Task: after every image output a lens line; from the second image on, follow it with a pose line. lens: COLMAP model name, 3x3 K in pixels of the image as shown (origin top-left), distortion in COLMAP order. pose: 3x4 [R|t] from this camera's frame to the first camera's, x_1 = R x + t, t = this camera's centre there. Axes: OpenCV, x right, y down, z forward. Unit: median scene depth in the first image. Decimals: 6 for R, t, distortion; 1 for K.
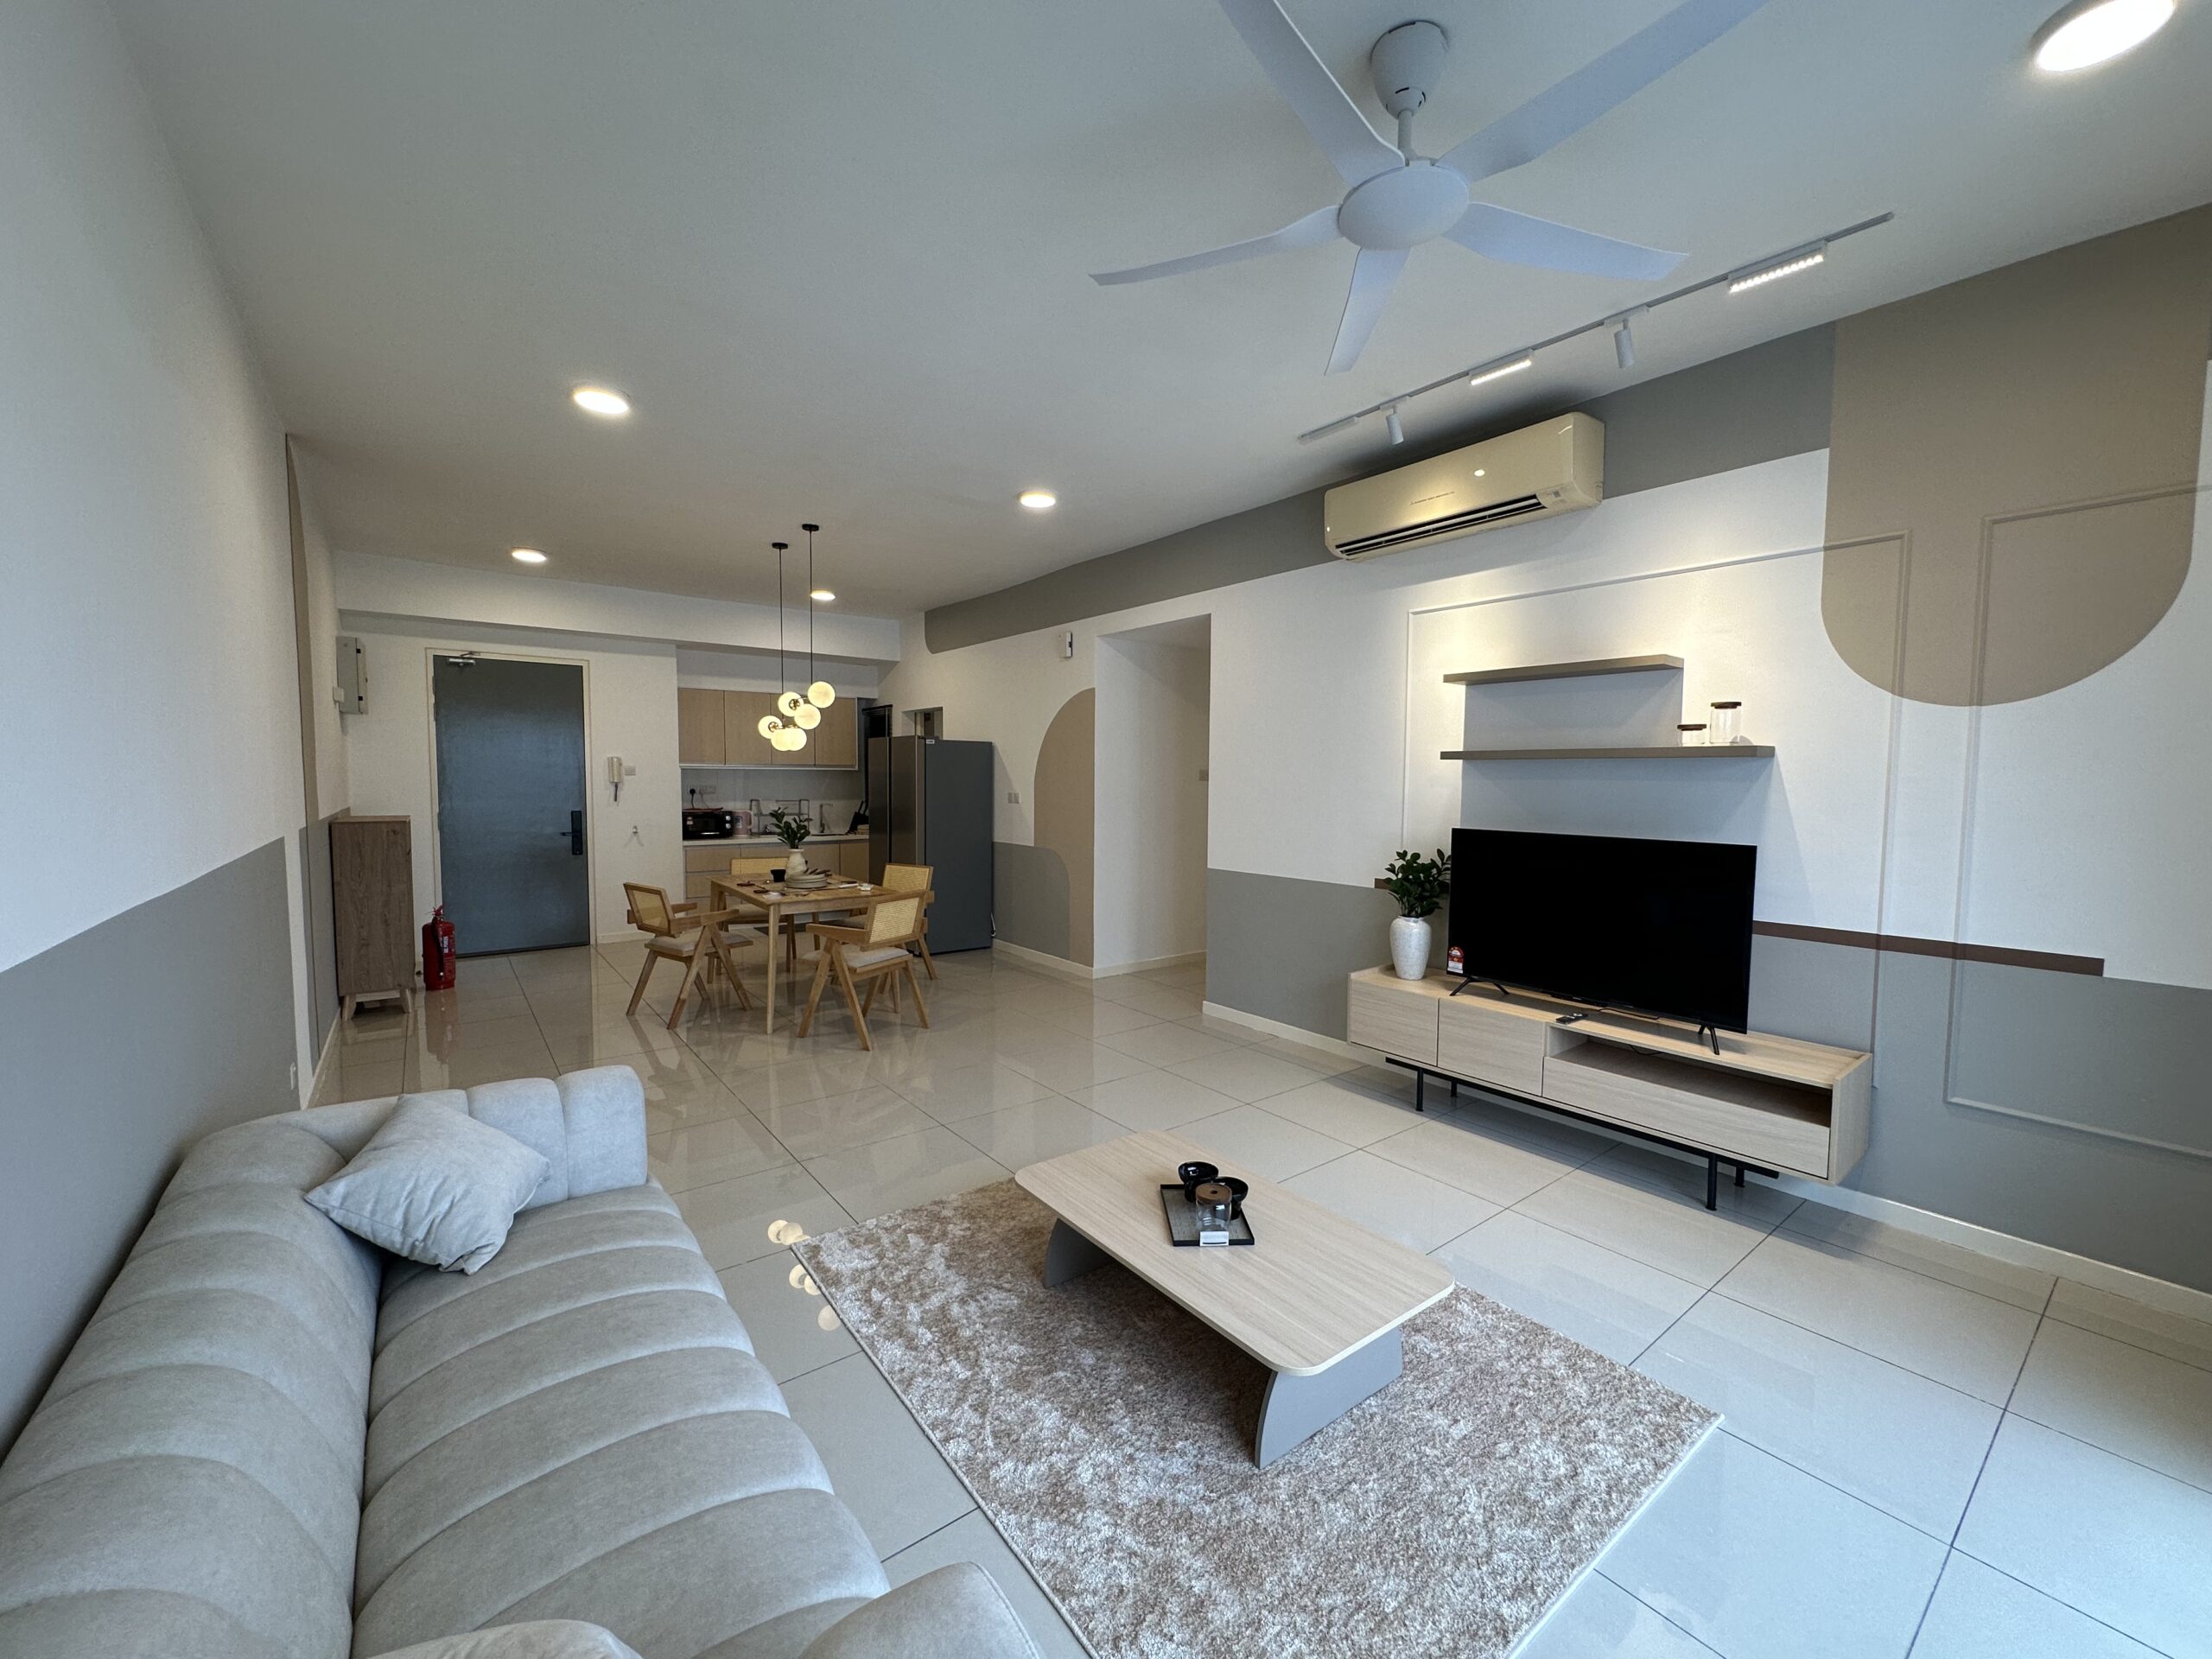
lens RADIAL K [[886.3, 0, 1105.5], [0, 886.3, 831.5], [0, 0, 1]] dist [-0.002545, 0.000395]
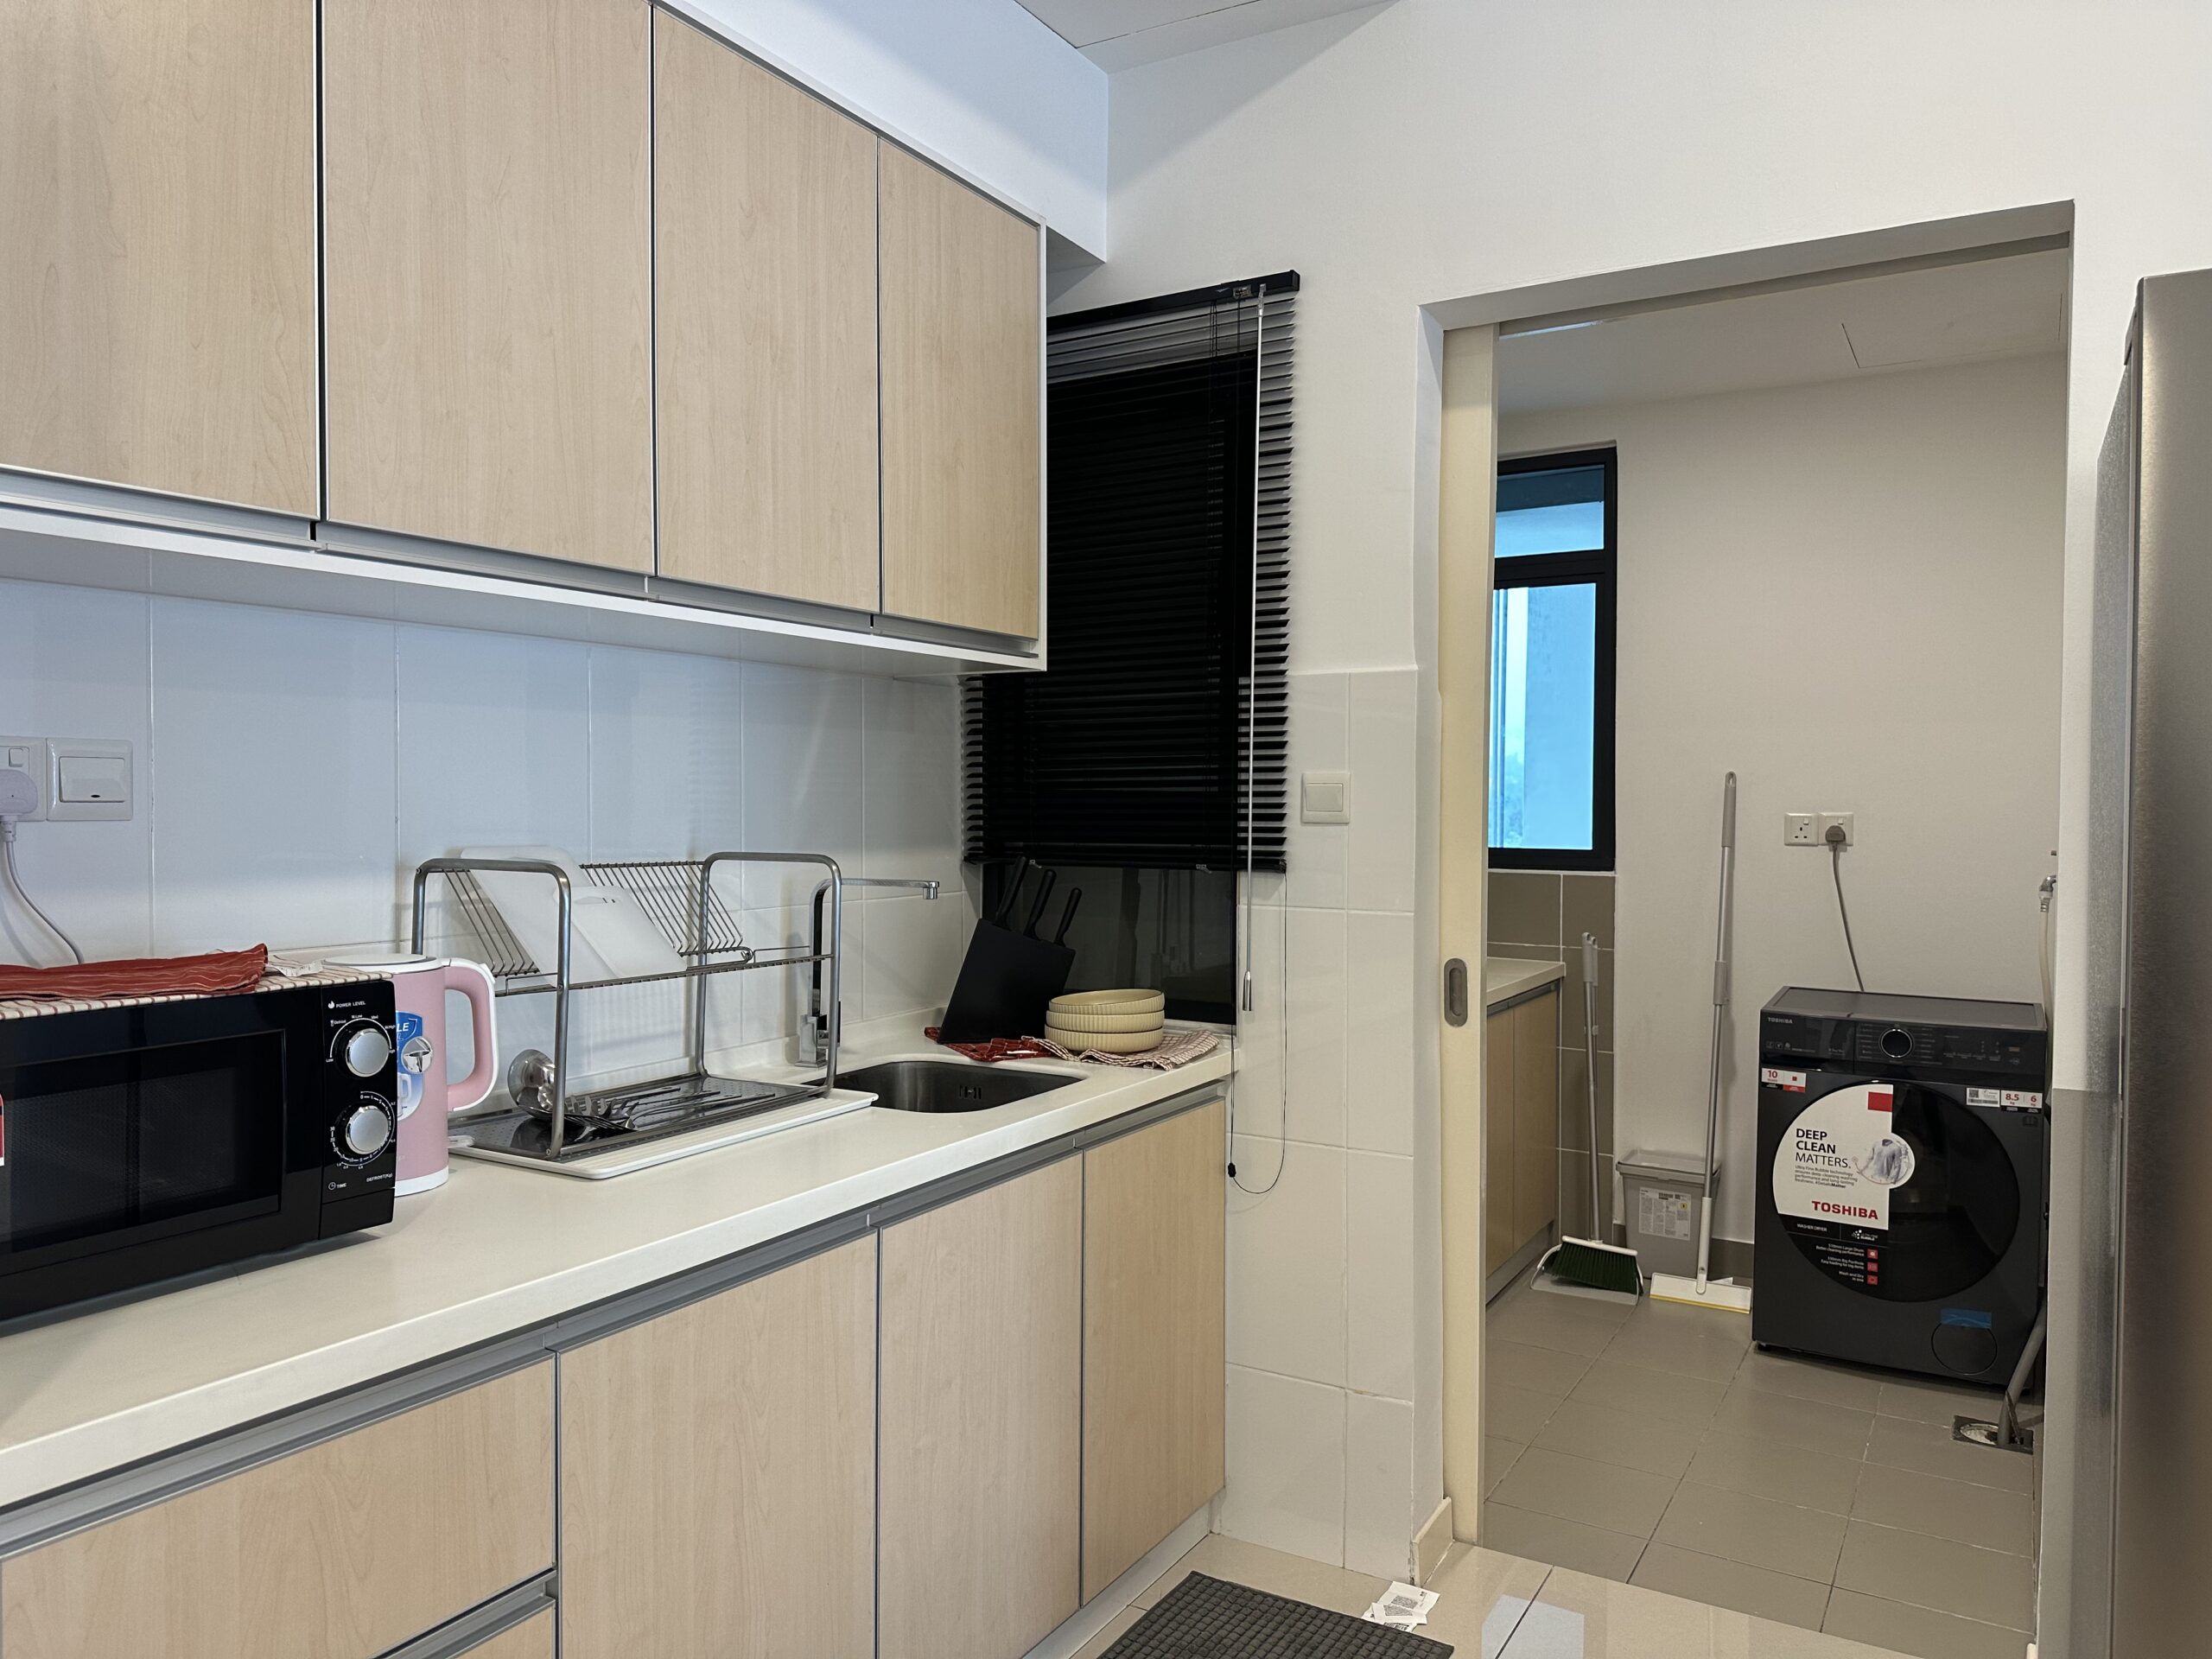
lens RADIAL K [[1550.3, 0, 1102.5], [0, 1550.3, 841.7], [0, 0, 1]] dist [0.053185, -0.088432]
pose [[0.928804, -0.015548, 0.370245, -0.524188], [0.026985, 0.999305, -0.025729, -0.041151], [-0.369587, 0.033888, 0.928578, 1.015104]]
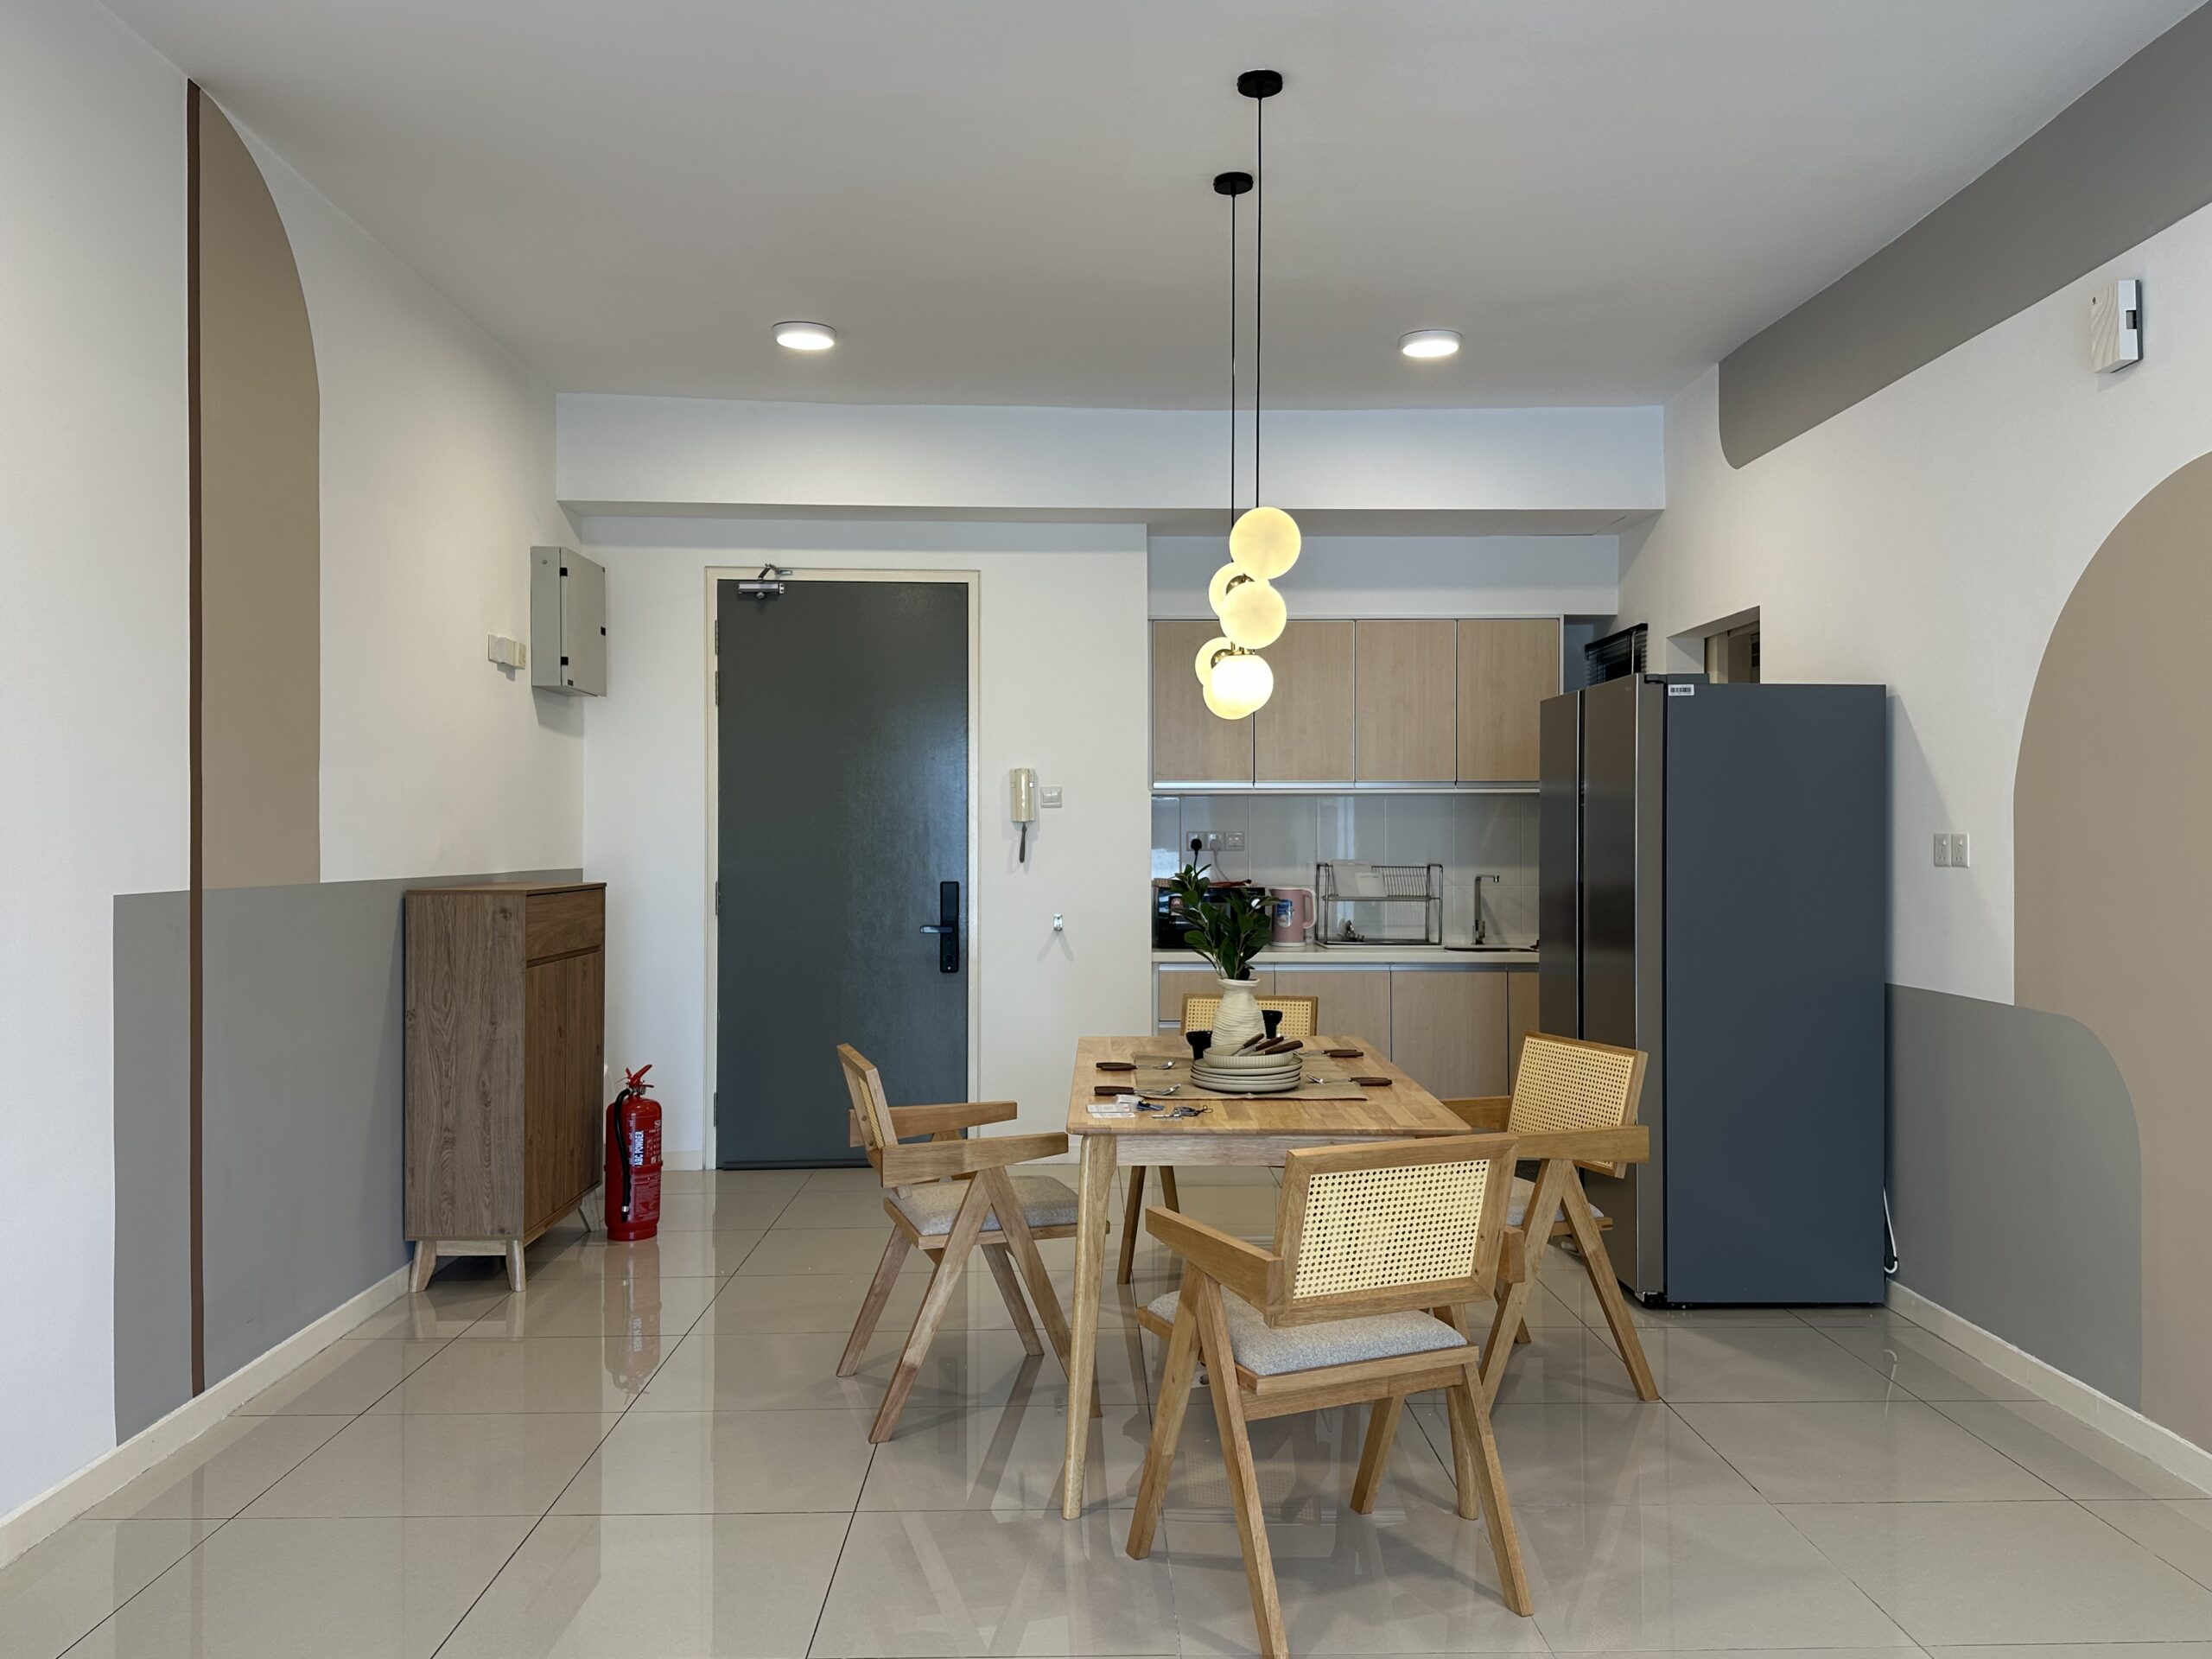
lens RADIAL K [[1687.8, 0, 1115.6], [0, 1687.8, 833.0], [0, 0, 1]] dist [0.122705, -0.182141]
pose [[0.806664, -0.010067, -0.590924, 0.022670], [-0.029498, 0.997923, -0.057268, 0.000526], [0.590273, 0.063628, 0.804692, 0.347818]]
